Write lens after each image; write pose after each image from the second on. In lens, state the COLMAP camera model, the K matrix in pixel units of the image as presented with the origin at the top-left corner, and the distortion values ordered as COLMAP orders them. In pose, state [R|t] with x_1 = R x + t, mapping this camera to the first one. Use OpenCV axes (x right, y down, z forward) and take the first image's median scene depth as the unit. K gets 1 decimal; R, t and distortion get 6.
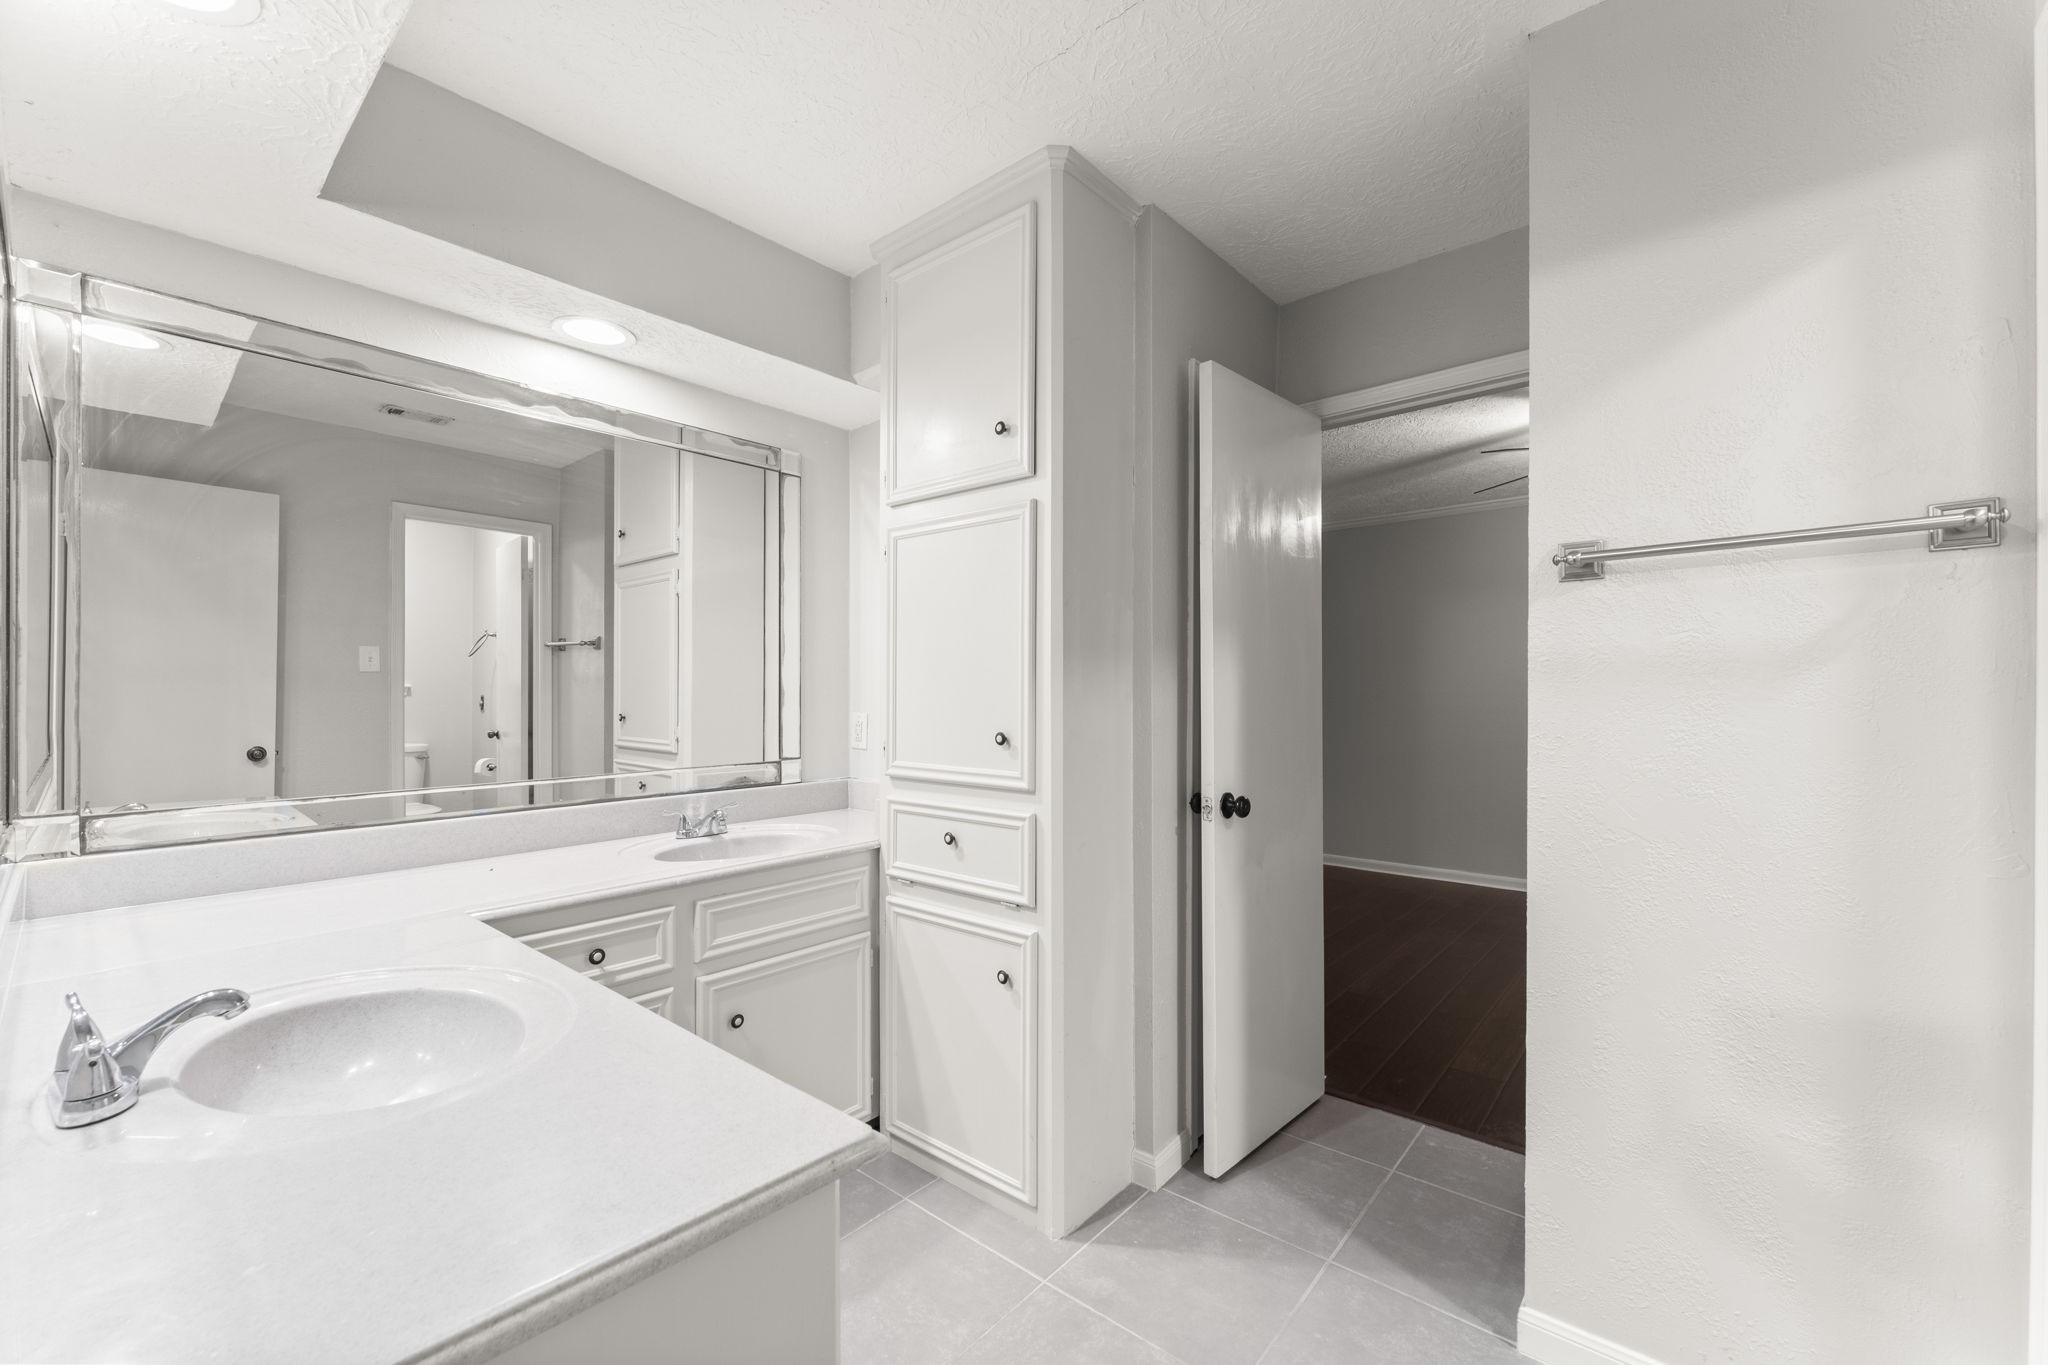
lens RADIAL K [[816.4, 0, 1022.2], [0, 816.4, 685.3], [0, 0, 1]] dist [-0.000079, 0.000133]
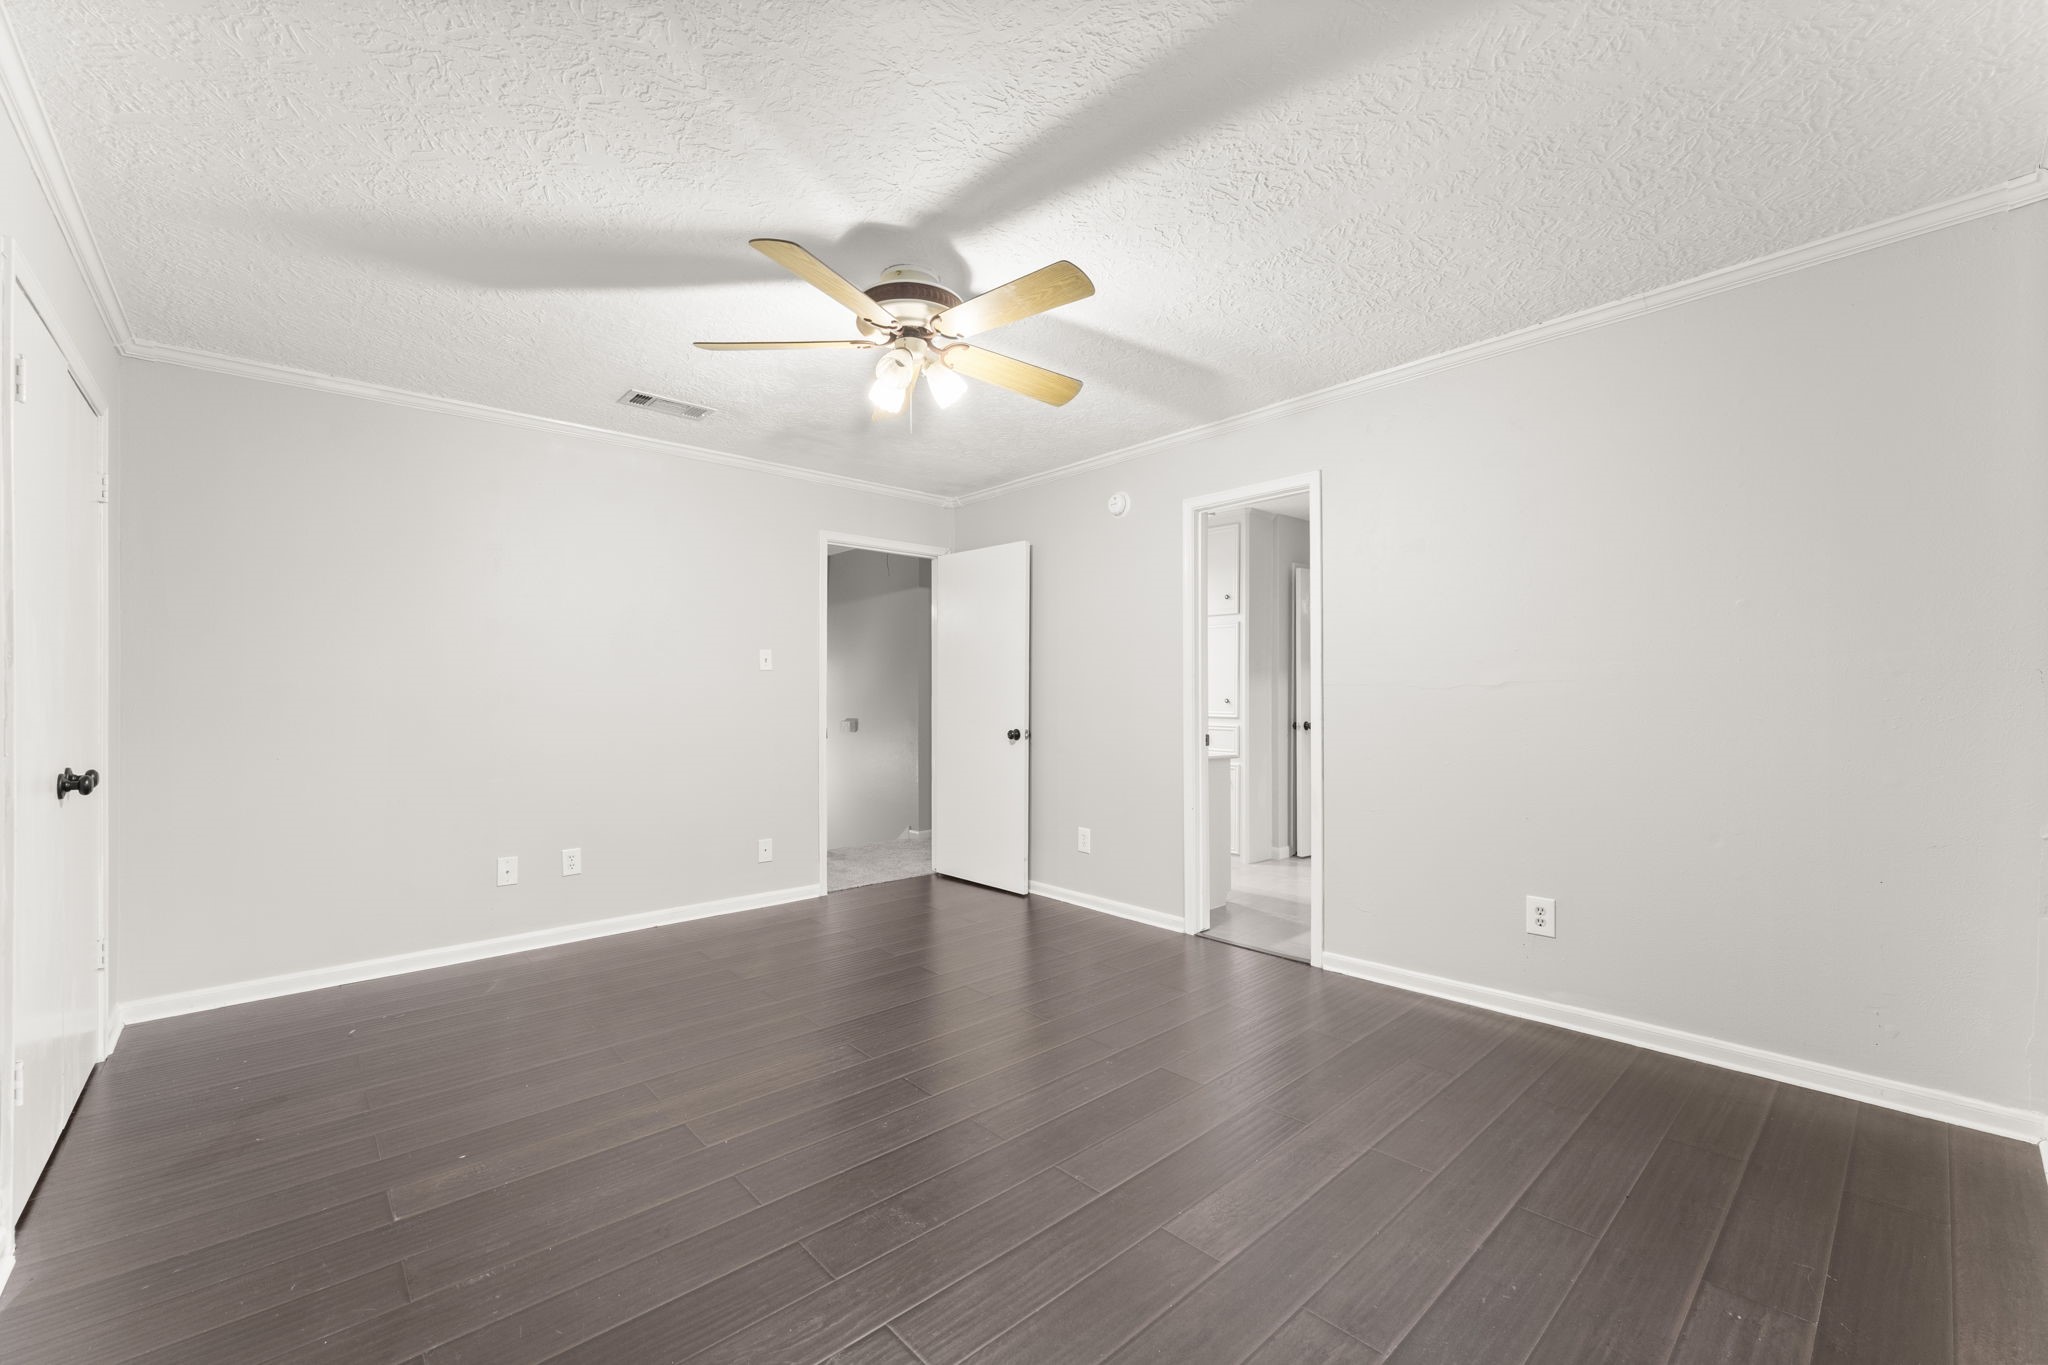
lens RADIAL K [[816.4, 0, 1028.6], [0, 816.4, 687.6], [0, 0, 1]] dist [-0.000079, 0.000133]
pose [[0.992934, 0.000781, -0.118663, -0.389893], [-0.000265, 0.999990, 0.004370, 0.003886], [0.118665, -0.004307, 0.992925, -2.039336]]
